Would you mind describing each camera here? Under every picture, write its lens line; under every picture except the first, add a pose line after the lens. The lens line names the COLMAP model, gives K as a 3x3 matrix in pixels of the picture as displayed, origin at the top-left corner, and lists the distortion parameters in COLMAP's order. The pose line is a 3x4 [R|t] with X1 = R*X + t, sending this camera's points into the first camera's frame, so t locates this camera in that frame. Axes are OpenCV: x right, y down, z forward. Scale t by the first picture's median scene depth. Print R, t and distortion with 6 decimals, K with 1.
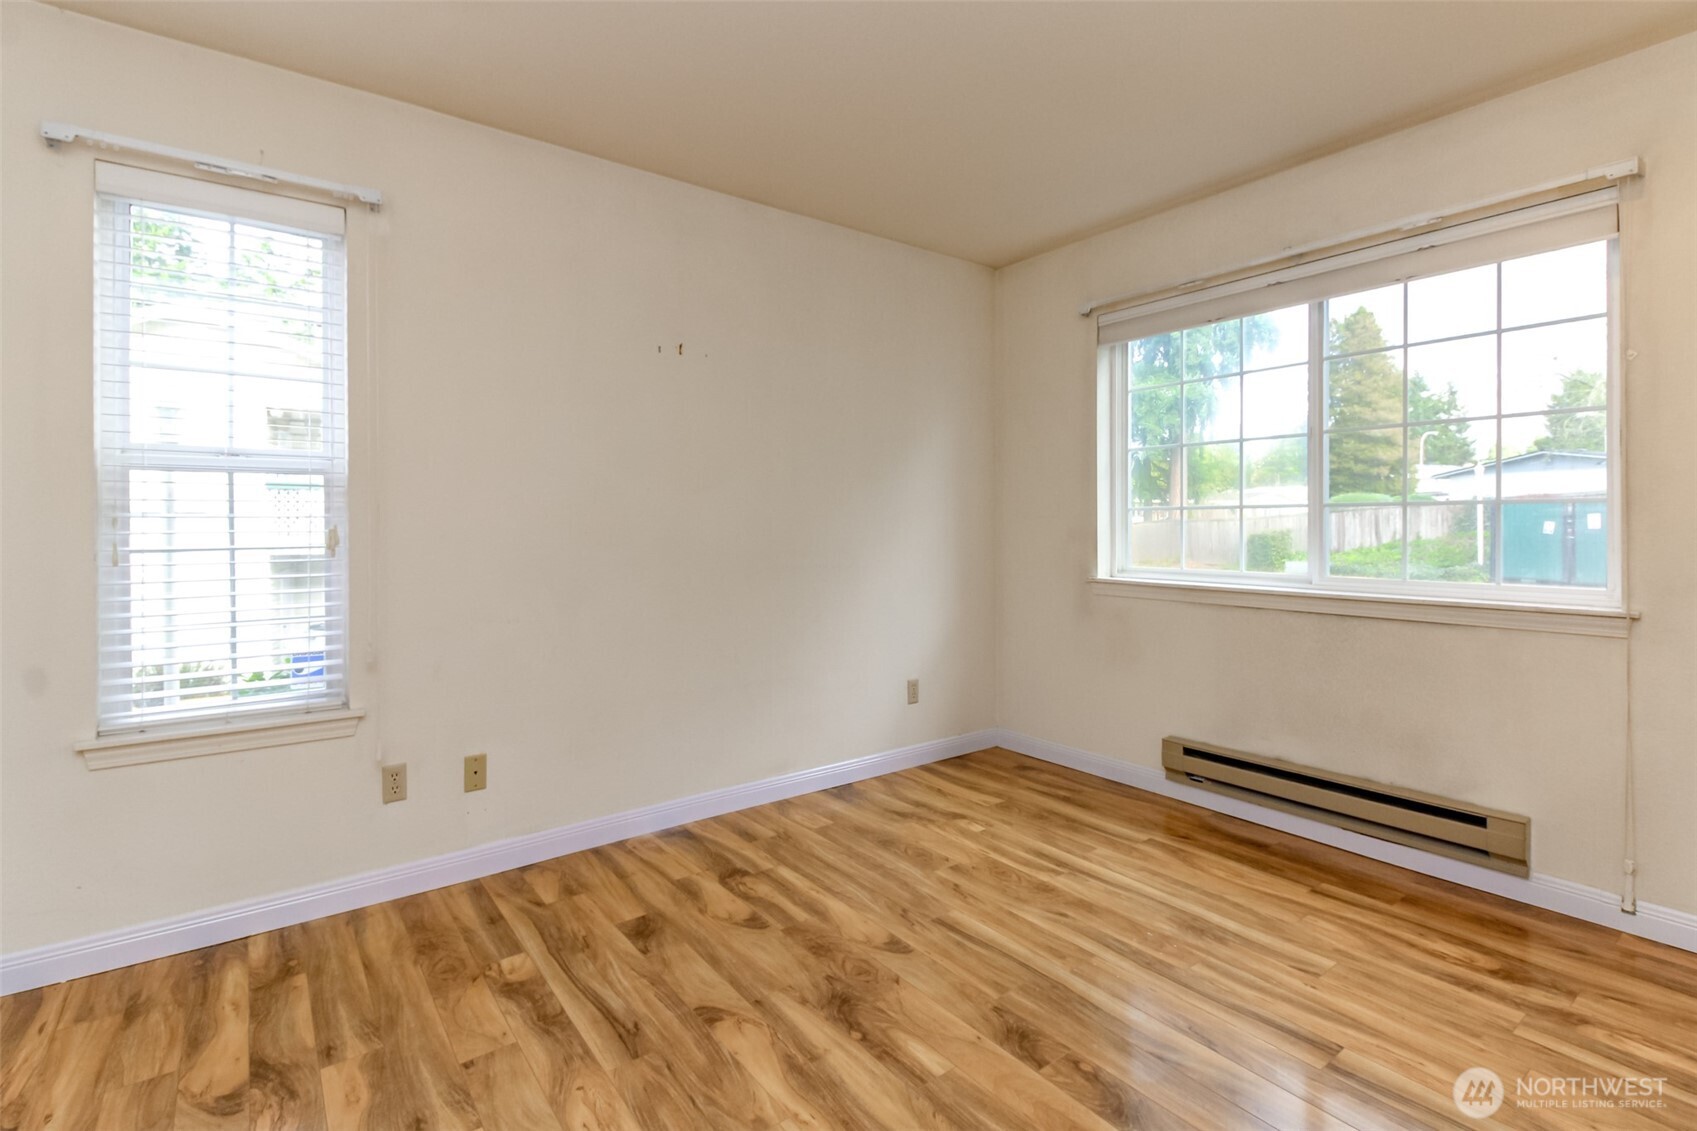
lens RADIAL K [[784.4, 0, 852.0], [0, 784.4, 526.1], [0, 0, 1]] dist [0.012362, -0.008378]
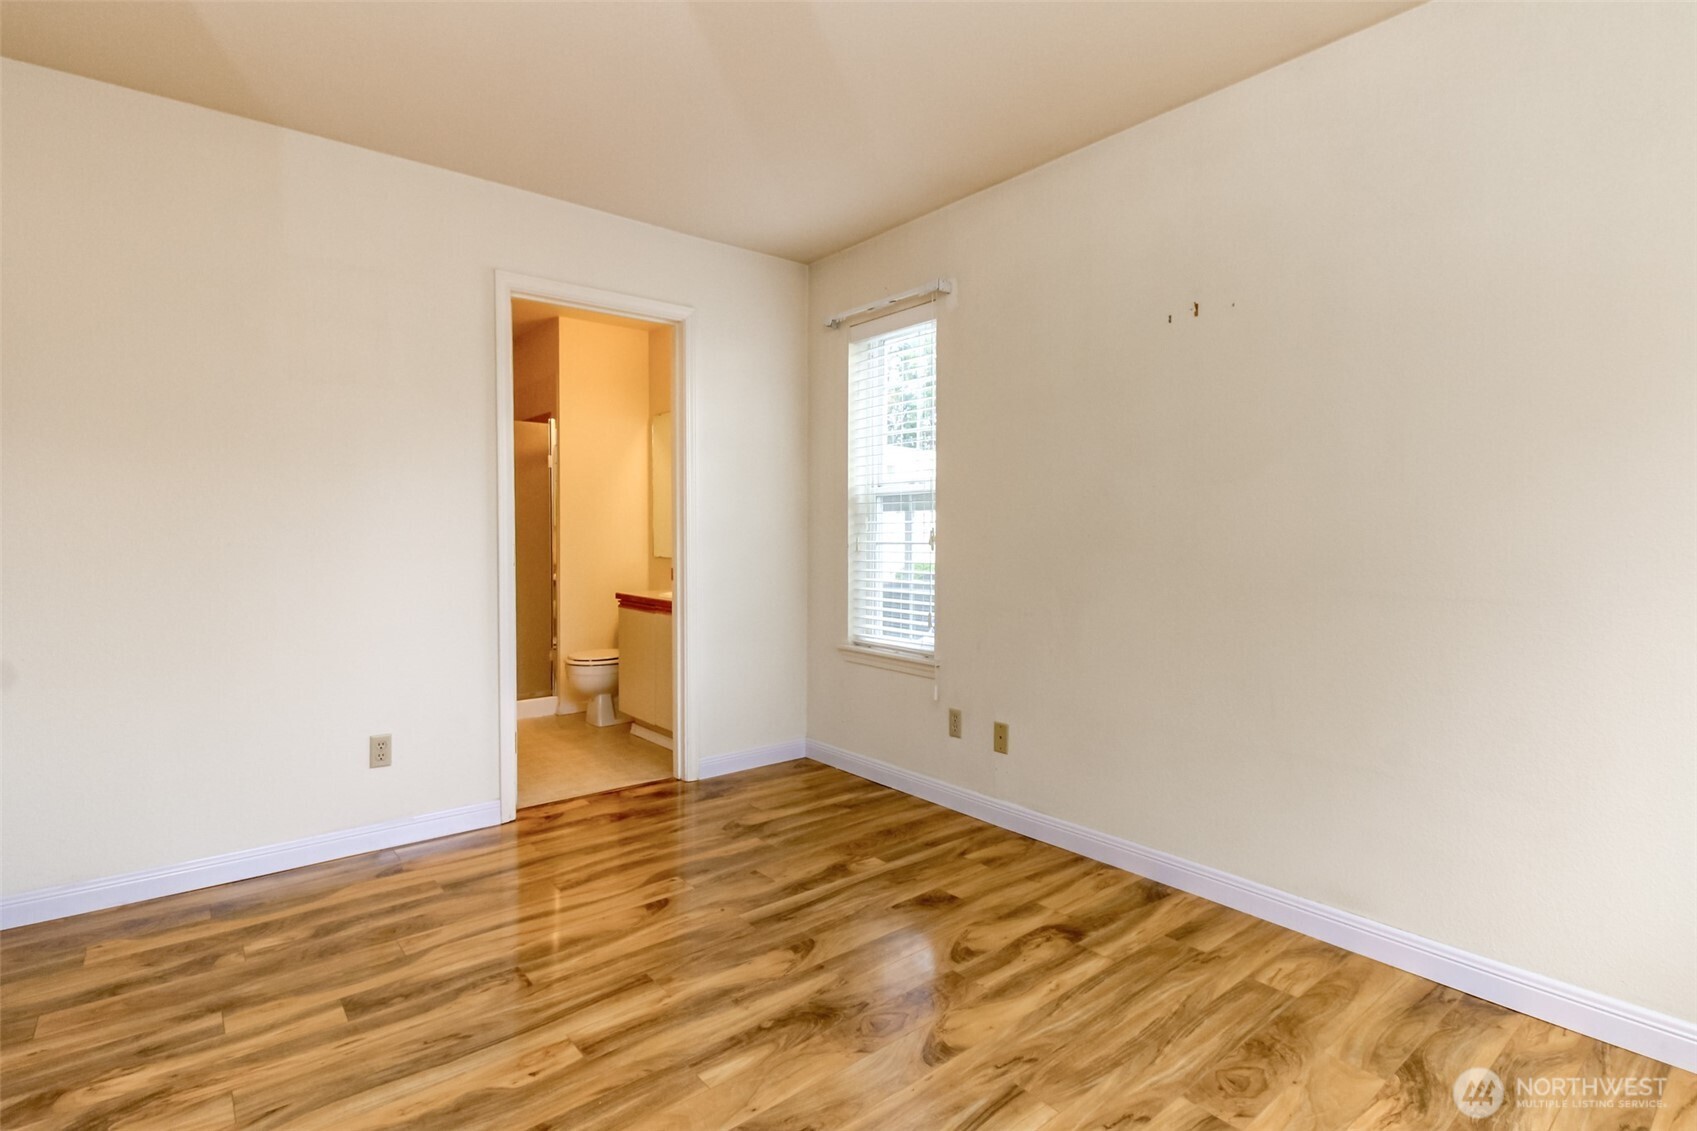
lens RADIAL K [[784.4, 0, 848.9], [0, 784.4, 561.7], [0, 0, 1]] dist [0.012362, -0.008378]
pose [[0.059736, 0.040262, -0.997402, 0.767971], [-0.006557, 0.999181, 0.039941, 0.001543], [0.998193, 0.004154, 0.059951, 0.791194]]
